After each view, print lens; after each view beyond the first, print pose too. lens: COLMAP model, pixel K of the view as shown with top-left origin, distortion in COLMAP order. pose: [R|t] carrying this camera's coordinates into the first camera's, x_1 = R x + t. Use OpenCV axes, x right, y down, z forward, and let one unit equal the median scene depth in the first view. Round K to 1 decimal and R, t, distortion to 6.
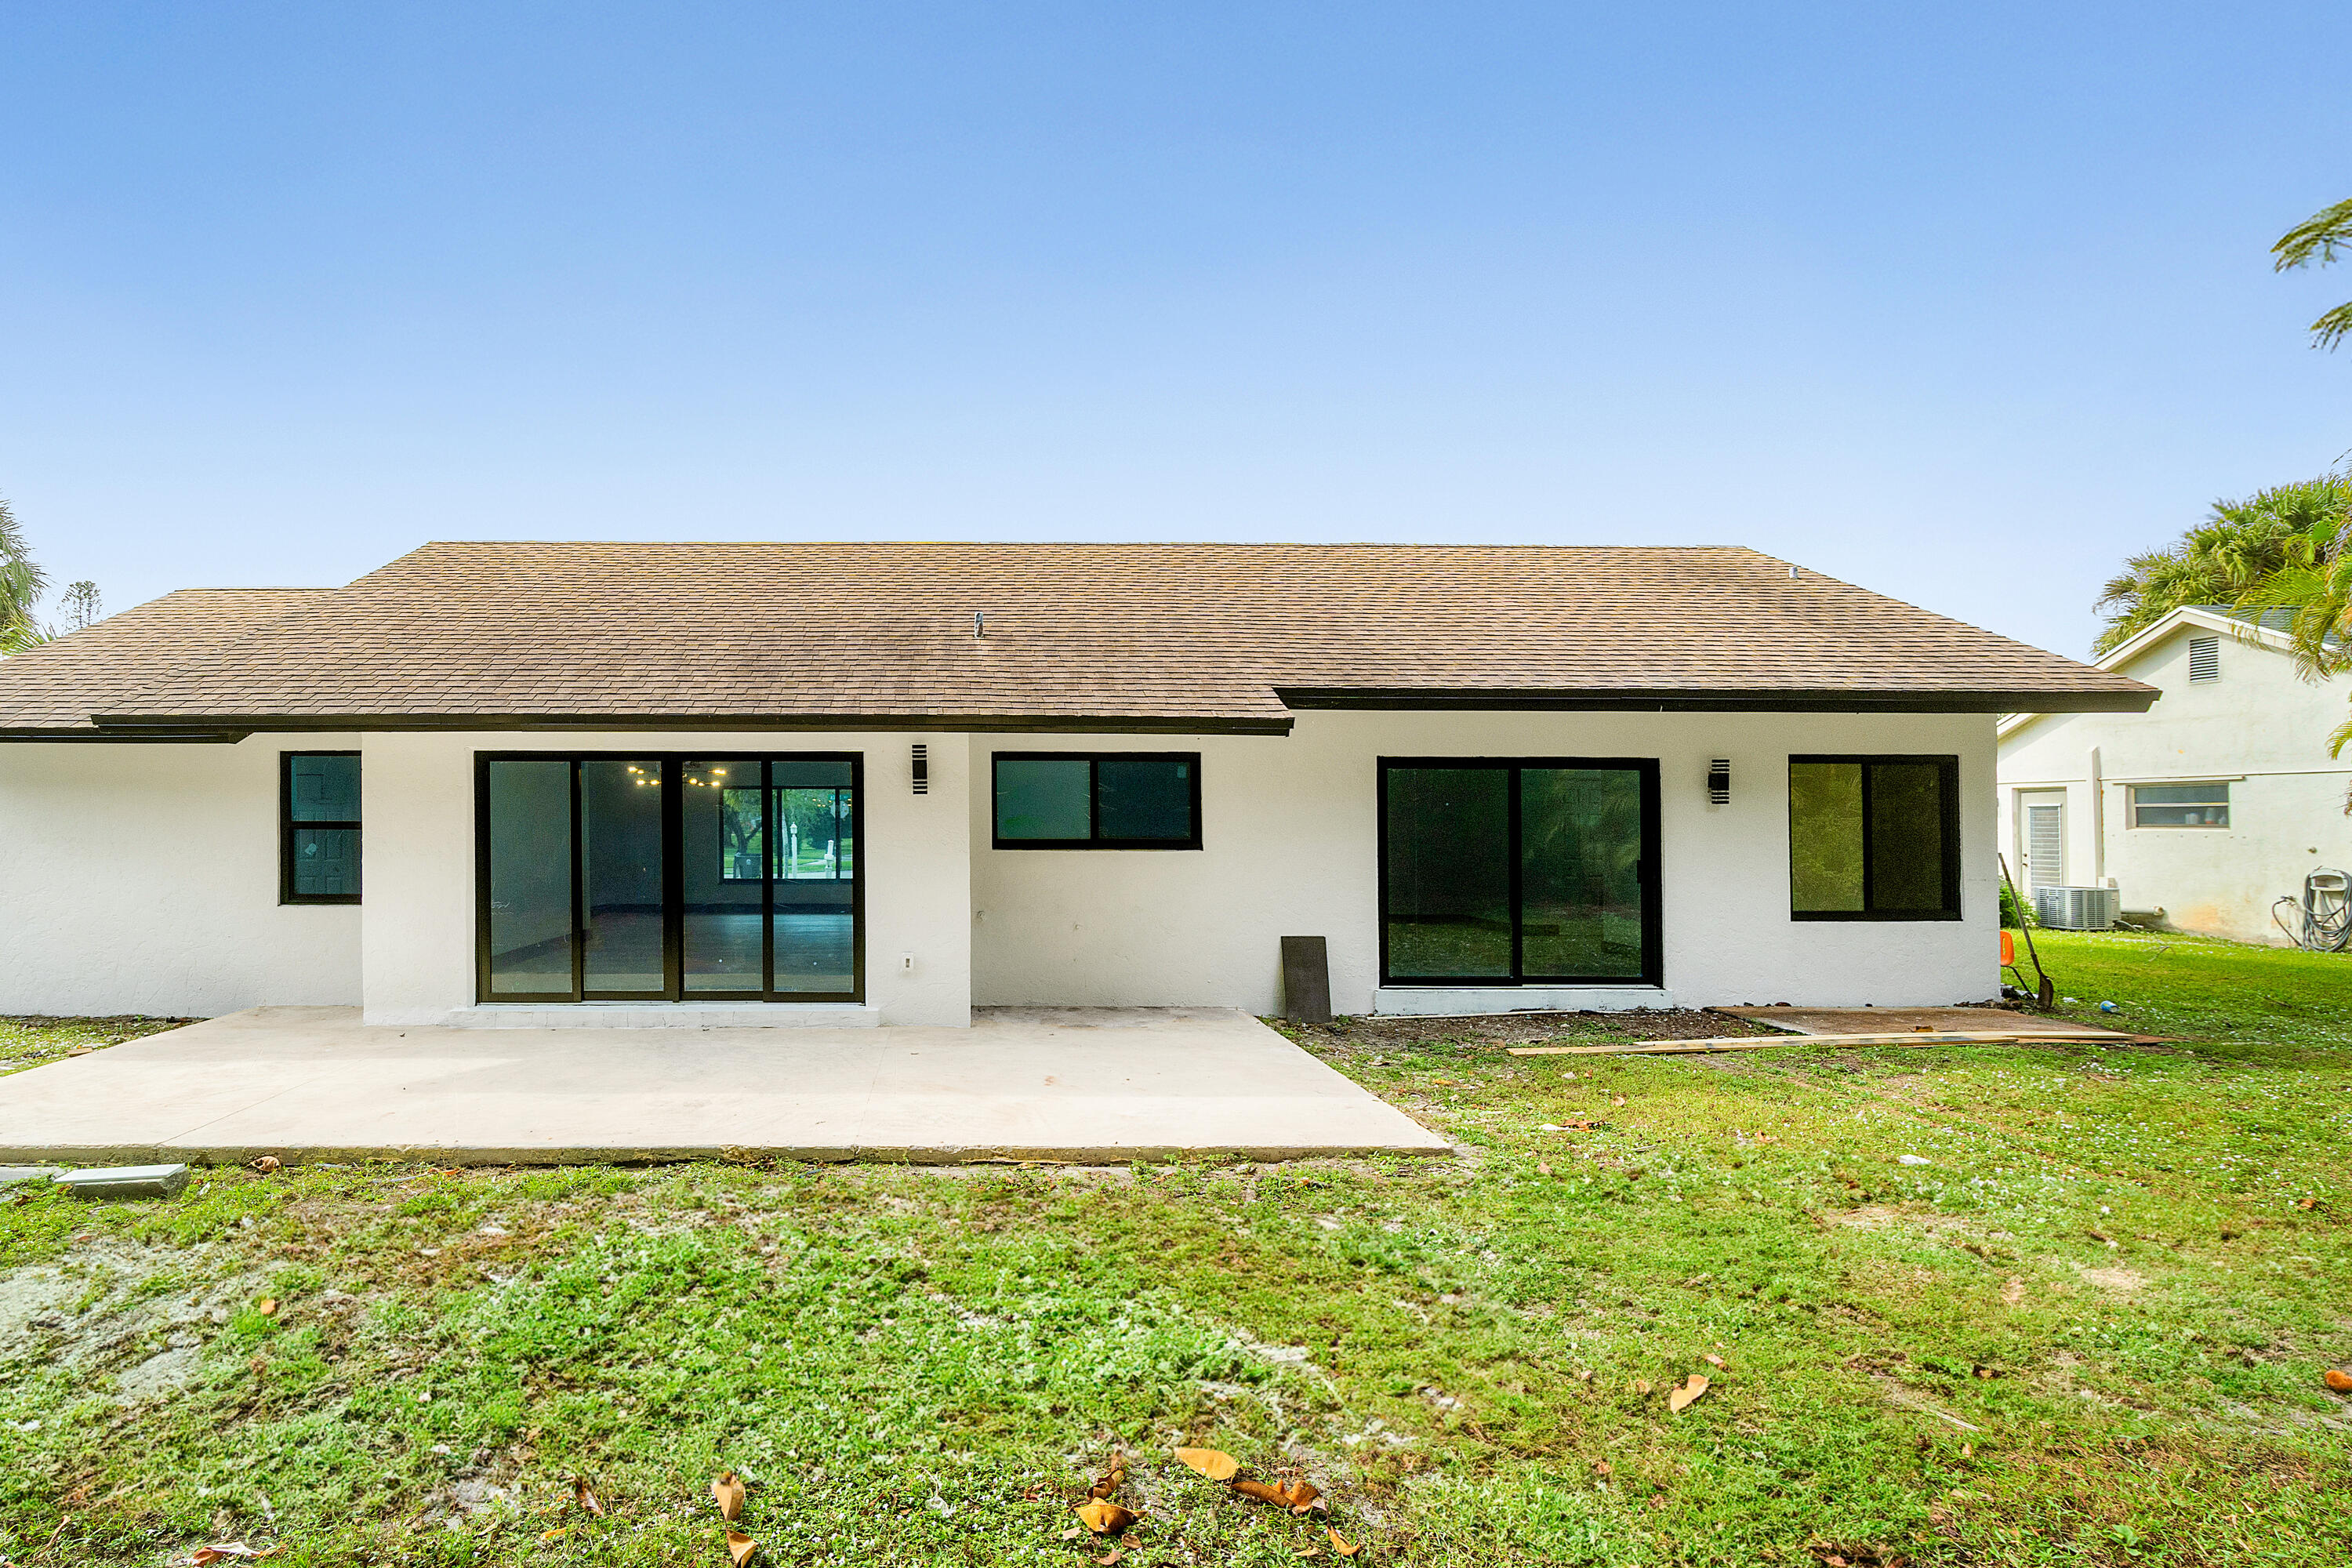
lens RADIAL K [[1005.5, 0, 1172.1], [0, 1005.5, 799.5], [0, 0, 1]] dist [-0.004756, -0.000096]
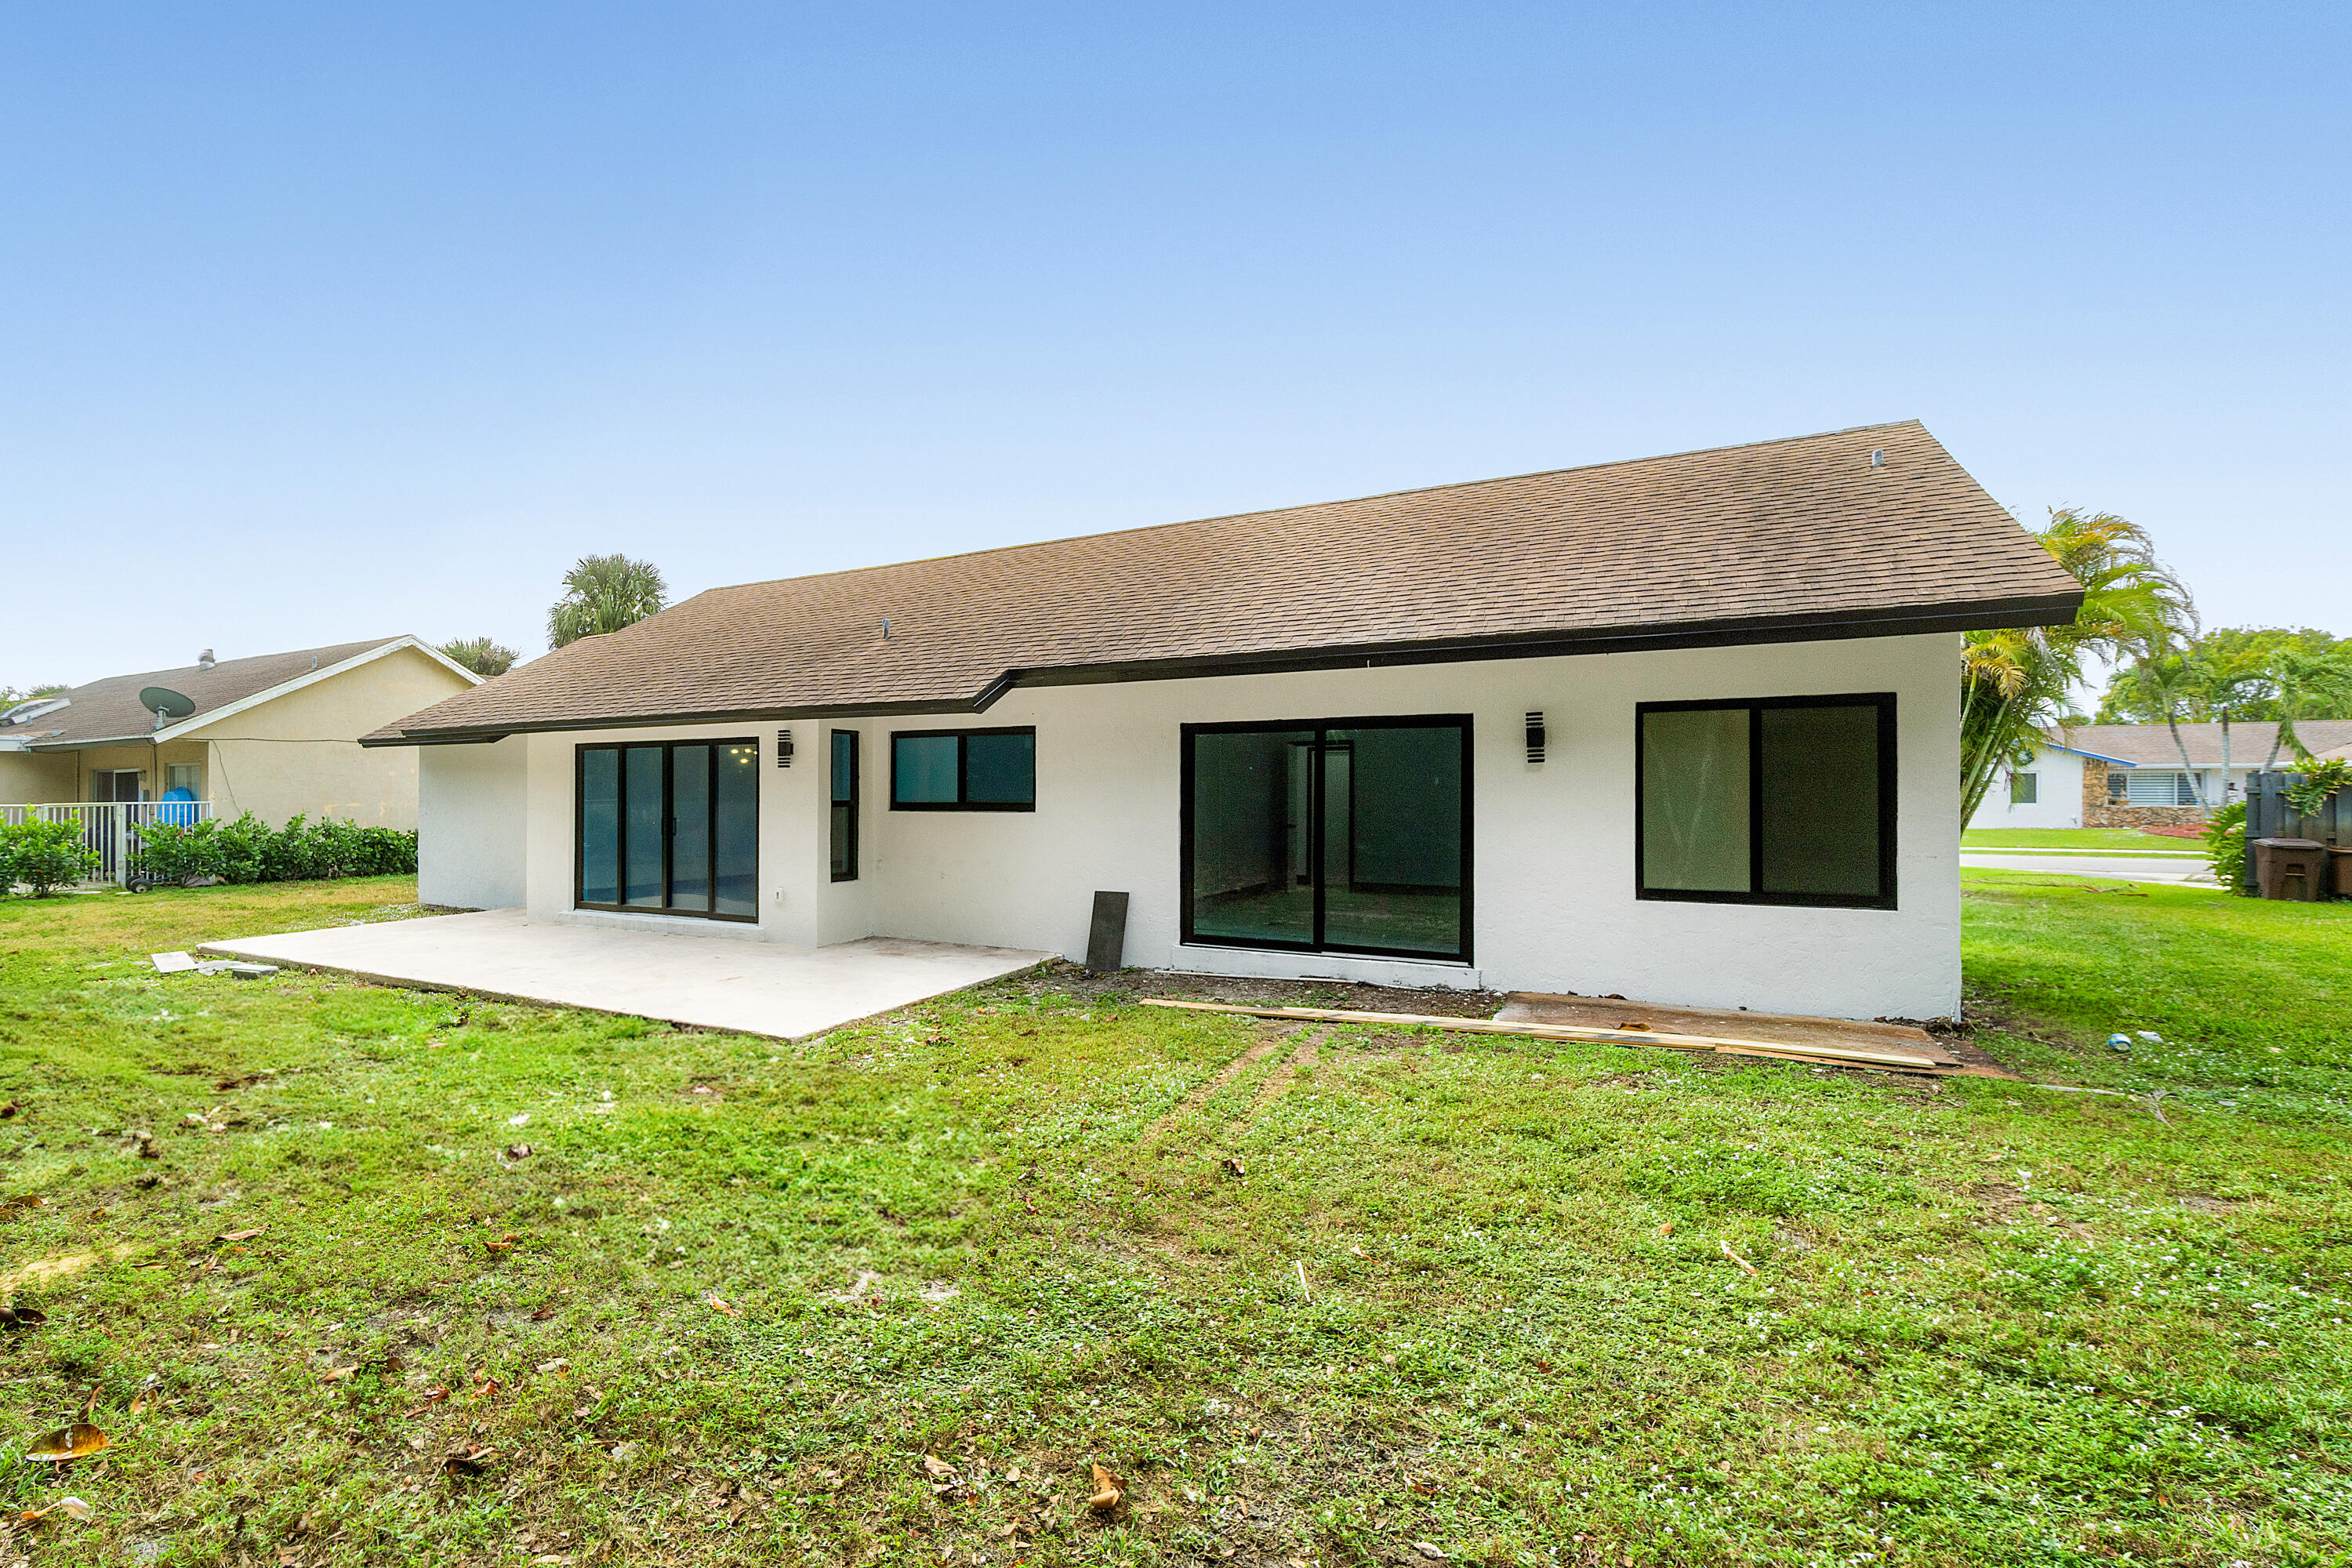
lens RADIAL K [[1005.5, 0, 1164.7], [0, 1005.5, 785.8], [0, 0, 1]] dist [-0.004756, -0.000096]
pose [[0.877207, -0.009853, -0.480012, 0.693305], [0.012555, 0.999918, 0.002419, 0.019085], [0.479949, -0.008149, 0.877259, 0.073439]]
